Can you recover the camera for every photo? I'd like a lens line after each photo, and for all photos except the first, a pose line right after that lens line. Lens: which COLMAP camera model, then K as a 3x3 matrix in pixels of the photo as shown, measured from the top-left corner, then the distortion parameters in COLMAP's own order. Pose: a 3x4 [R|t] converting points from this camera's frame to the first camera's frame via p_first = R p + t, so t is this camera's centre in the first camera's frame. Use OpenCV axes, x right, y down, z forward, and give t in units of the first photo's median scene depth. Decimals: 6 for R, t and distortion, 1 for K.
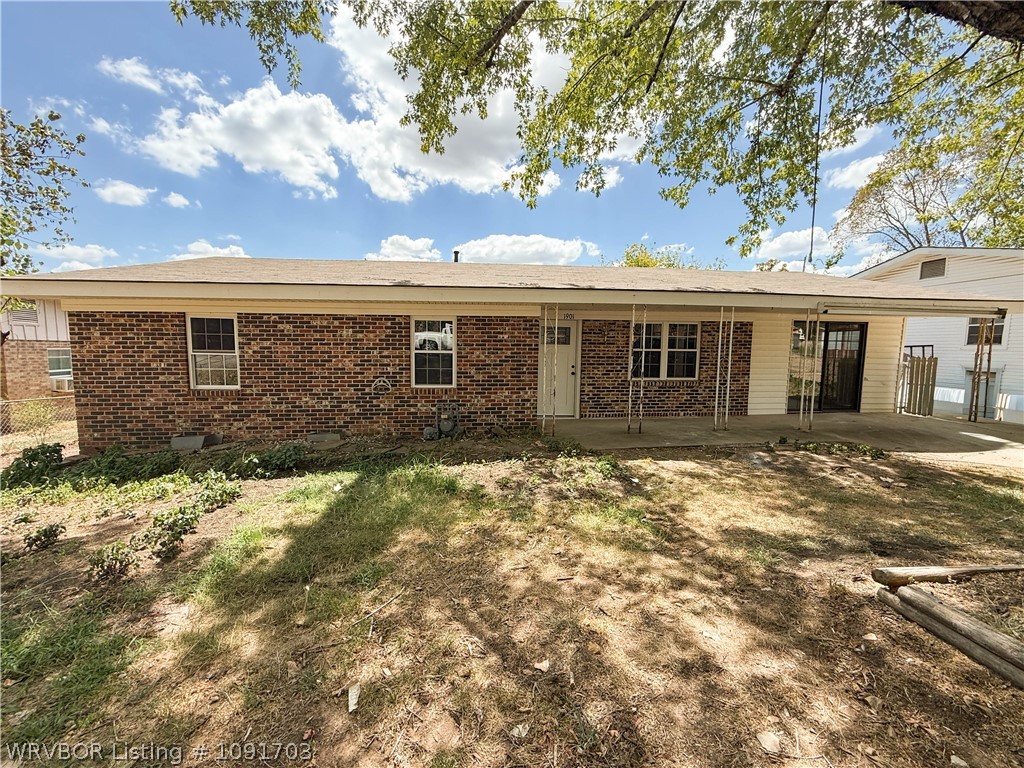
lens RADIAL K [[409.1, 0, 512.1], [0, 409.1, 385.7], [0, 0, 1]] dist [0.002697, -0.000897]
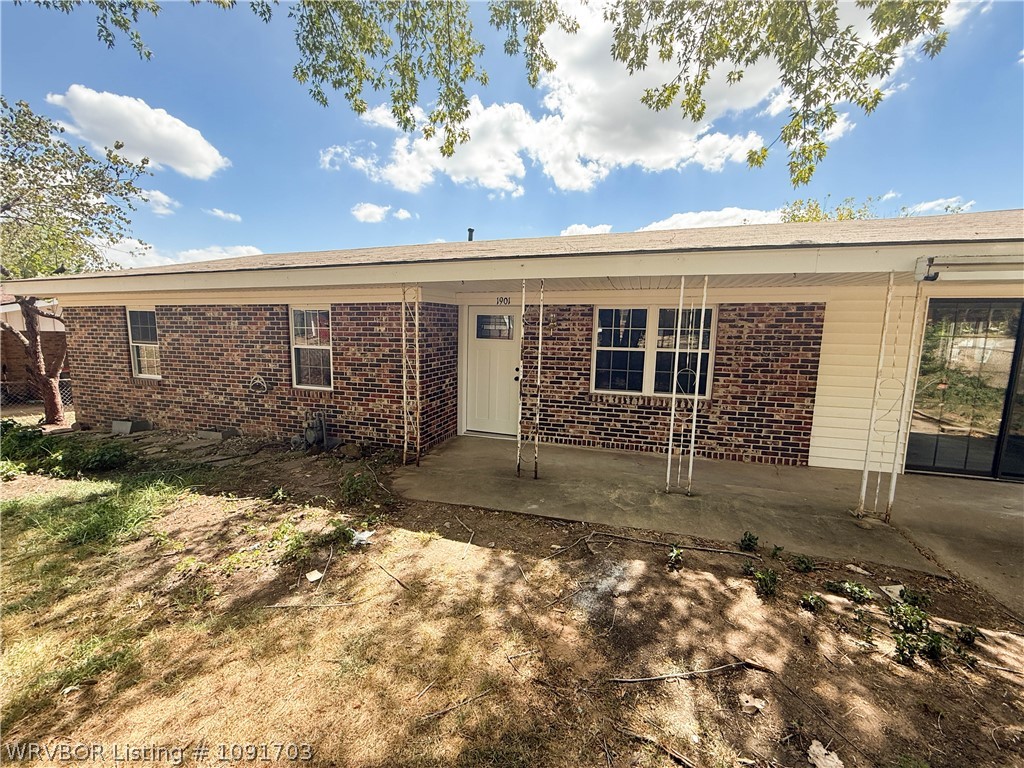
lens RADIAL K [[409.1, 0, 512.0], [0, 409.1, 382.7], [0, 0, 1]] dist [0.002697, -0.000897]
pose [[0.914280, 0.055641, -0.401244, 0.535498], [-0.047365, 0.998411, 0.030524, -0.055001], [0.402305, -0.008902, 0.915463, 0.394866]]
